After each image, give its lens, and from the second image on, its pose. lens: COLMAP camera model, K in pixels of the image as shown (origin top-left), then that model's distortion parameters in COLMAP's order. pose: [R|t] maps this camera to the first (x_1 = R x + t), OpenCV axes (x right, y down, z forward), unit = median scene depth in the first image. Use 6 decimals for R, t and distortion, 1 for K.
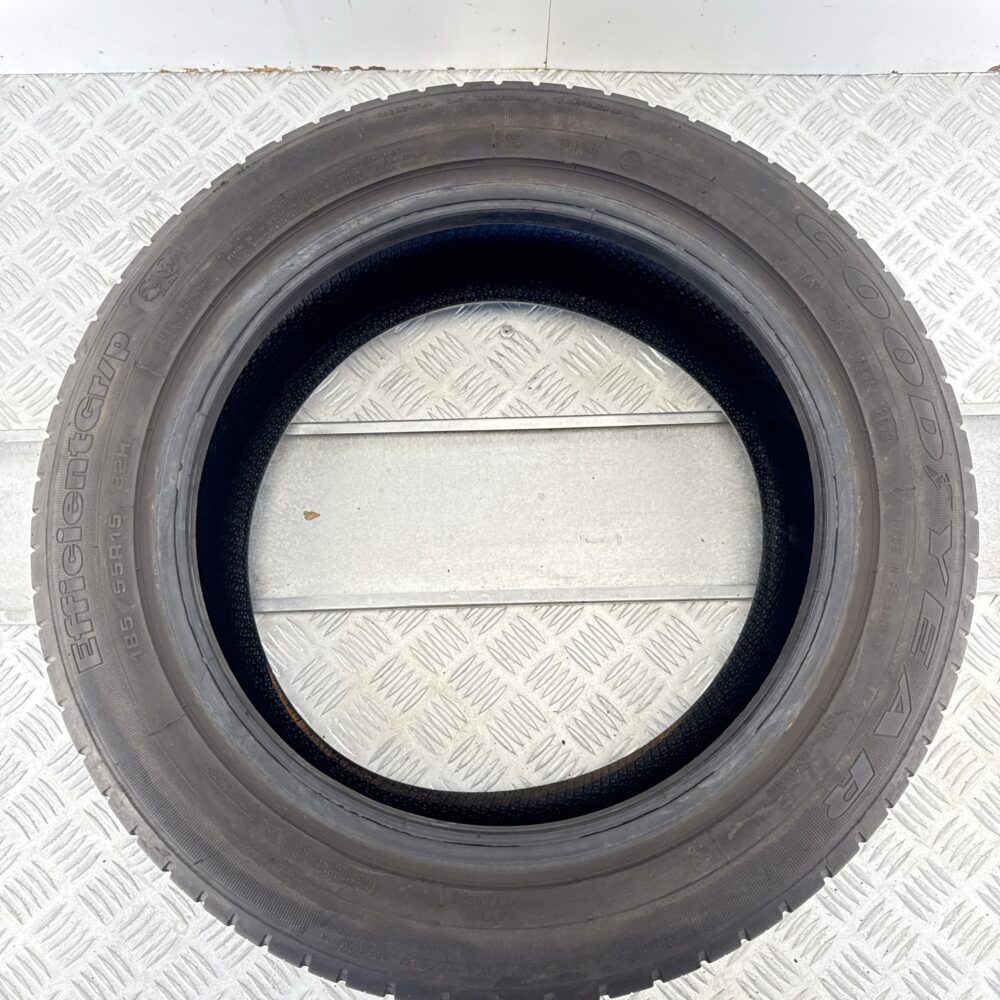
lens RADIAL K [[959.5, 0, 516.2], [0, 959.5, 495.1], [0, 0, 1]] dist [0.129705, -0.298527]
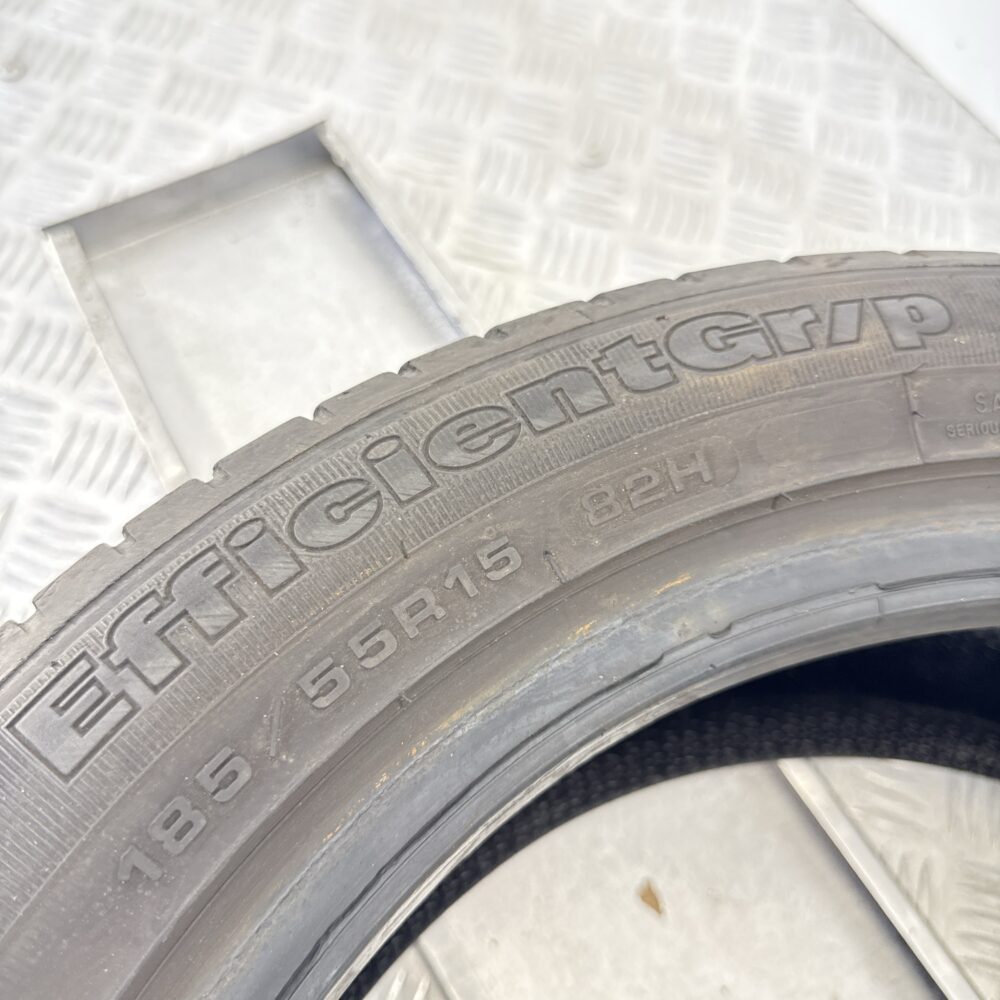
lens RADIAL K [[999.4, 0, 500.0], [0, 999.4, 500.0], [0, 0, 1]] dist [0.119604, -0.373024]
pose [[0.505334, 0.783867, -0.360819, -0.230115], [-0.857322, 0.503624, -0.106591, 0.038892], [0.098164, 0.363202, 0.926525, 0.512252]]
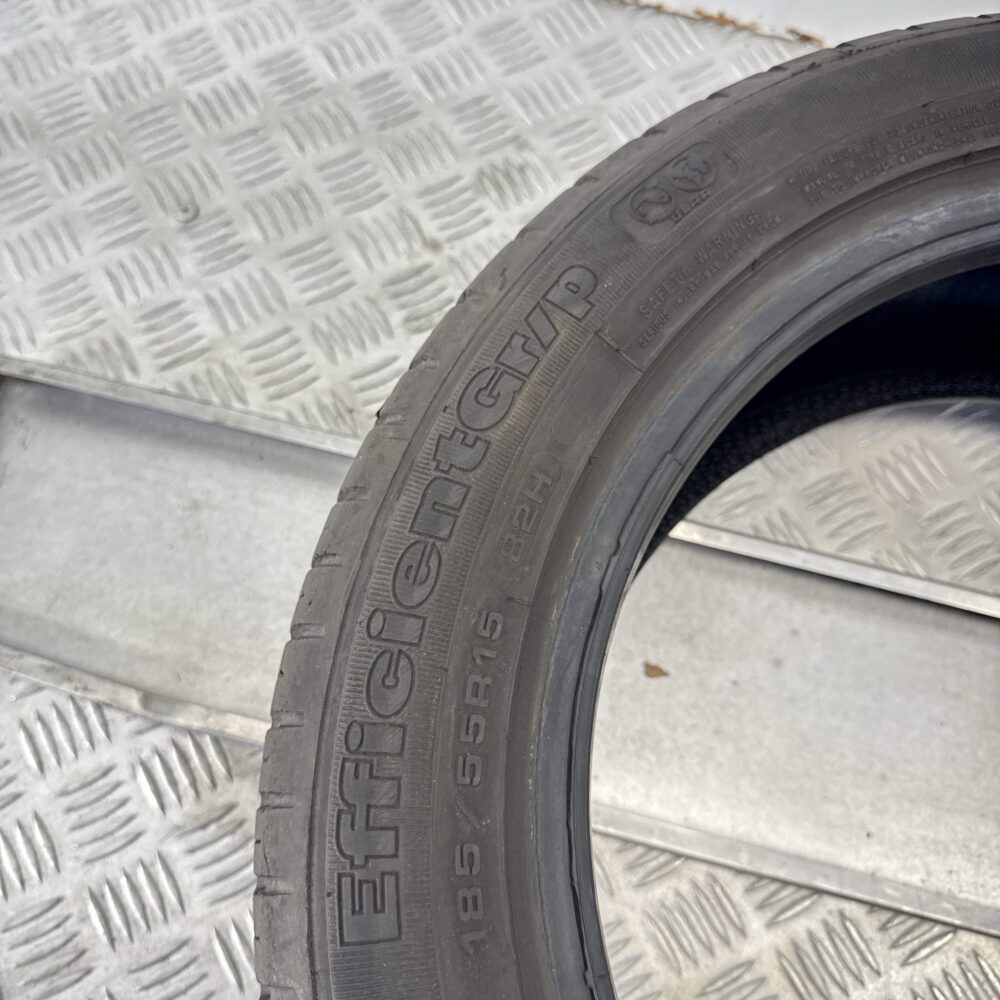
lens RADIAL K [[980.5, 0, 514.8], [0, 980.5, 498.7], [0, 0, 1]] dist [0.130490, -0.327780]
pose [[0.960625, 0.265147, -0.083043, -0.281424], [-0.273782, 0.954243, -0.120265, 0.016884], [0.047356, 0.138265, 0.989262, 0.385465]]
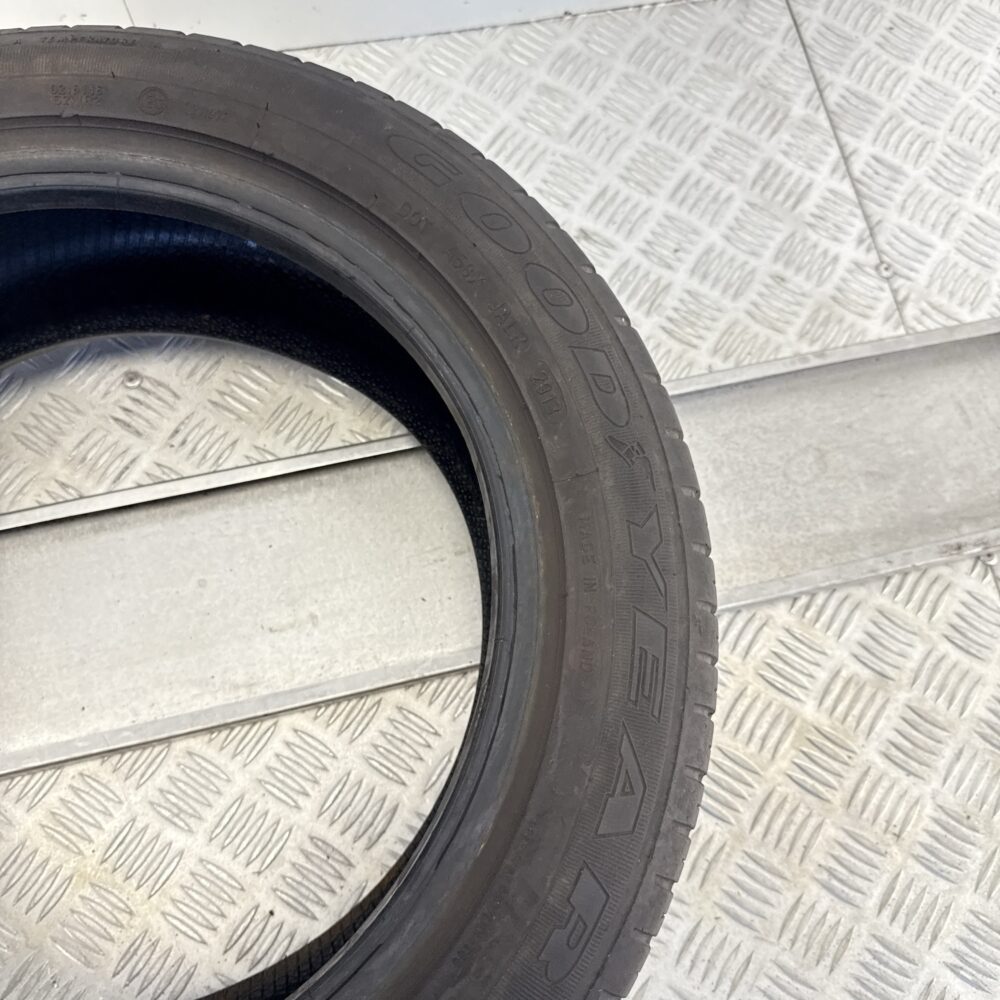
lens RADIAL K [[980.5, 0, 514.8], [0, 980.5, 498.7], [0, 0, 1]] dist [0.130490, -0.327780]
pose [[0.977105, -0.177956, 0.116604, 0.191843], [0.187301, 0.979457, -0.074717, 0.041181], [-0.100912, 0.094847, 0.990364, 0.214251]]
